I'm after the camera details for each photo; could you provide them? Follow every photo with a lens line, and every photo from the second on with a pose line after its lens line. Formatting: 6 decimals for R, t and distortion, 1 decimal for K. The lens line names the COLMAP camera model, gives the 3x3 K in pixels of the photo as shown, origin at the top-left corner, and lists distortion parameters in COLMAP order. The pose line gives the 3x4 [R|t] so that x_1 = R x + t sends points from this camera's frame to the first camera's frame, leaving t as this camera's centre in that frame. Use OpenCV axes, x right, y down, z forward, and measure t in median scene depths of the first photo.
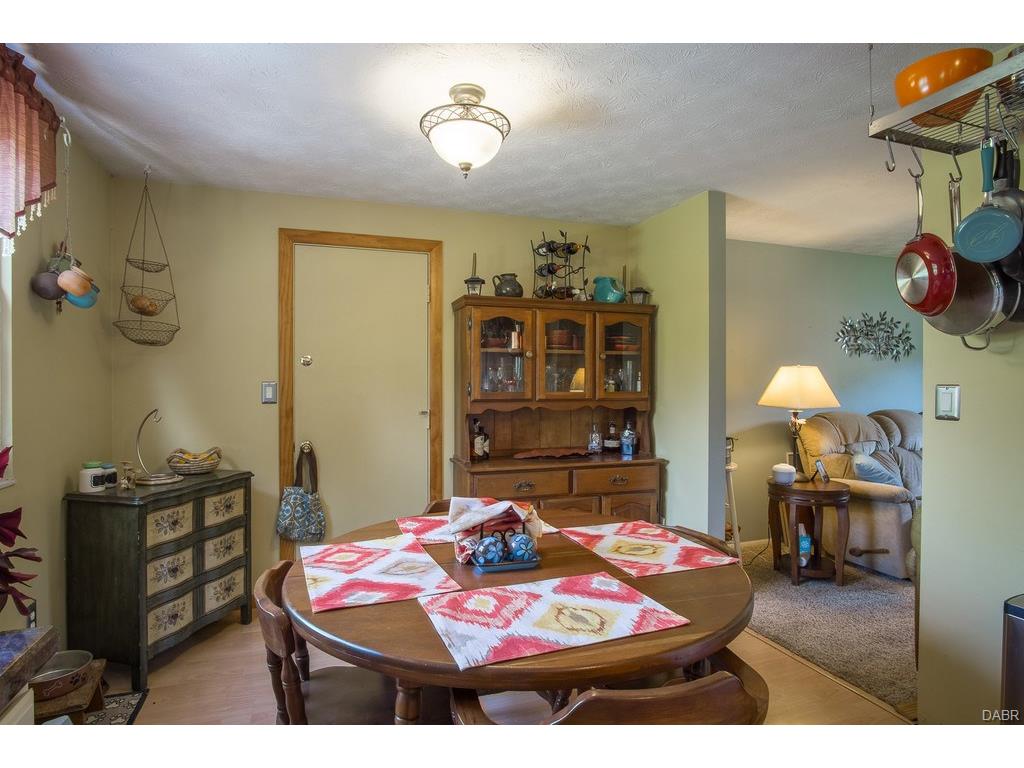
lens RADIAL K [[566.5, 0, 511.1], [0, 566.5, 378.6], [0, 0, 1]] dist [-0.031909, 0.009356]
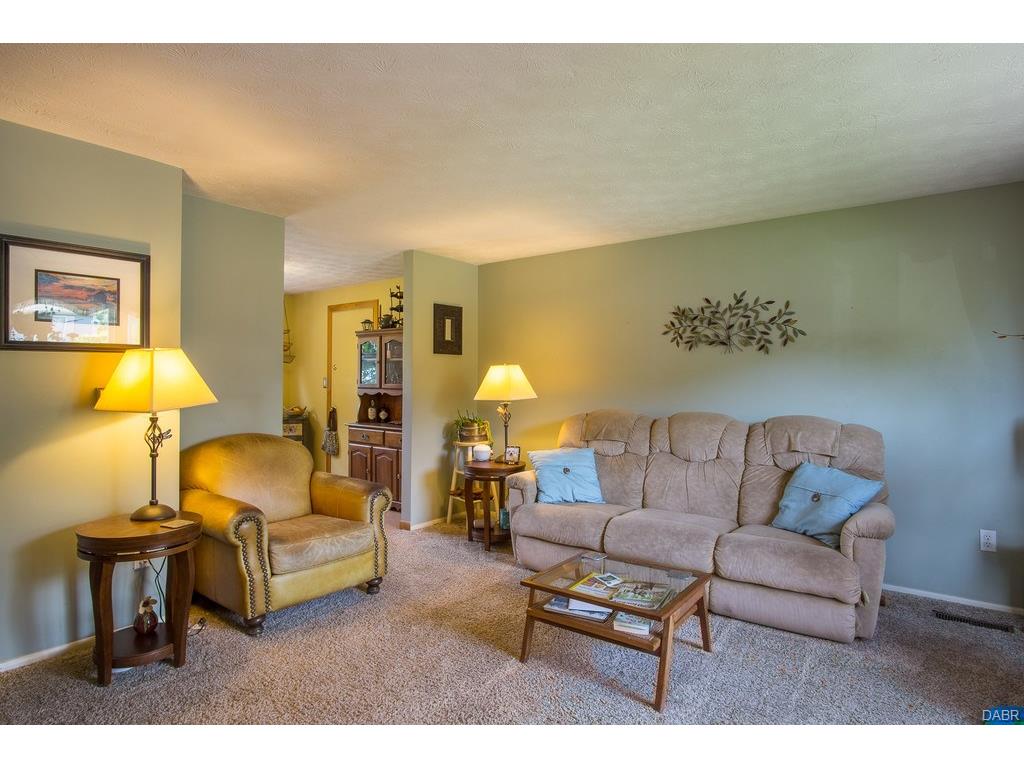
lens RADIAL K [[566.5, 0, 511.1], [0, 566.5, 378.6], [0, 0, 1]] dist [-0.031909, 0.009356]
pose [[0.547018, -0.000320, -0.837121, 1.541329], [0.000540, 1.000000, -0.000030, 0.007529], [0.837121, -0.000436, 0.547018, 0.356366]]
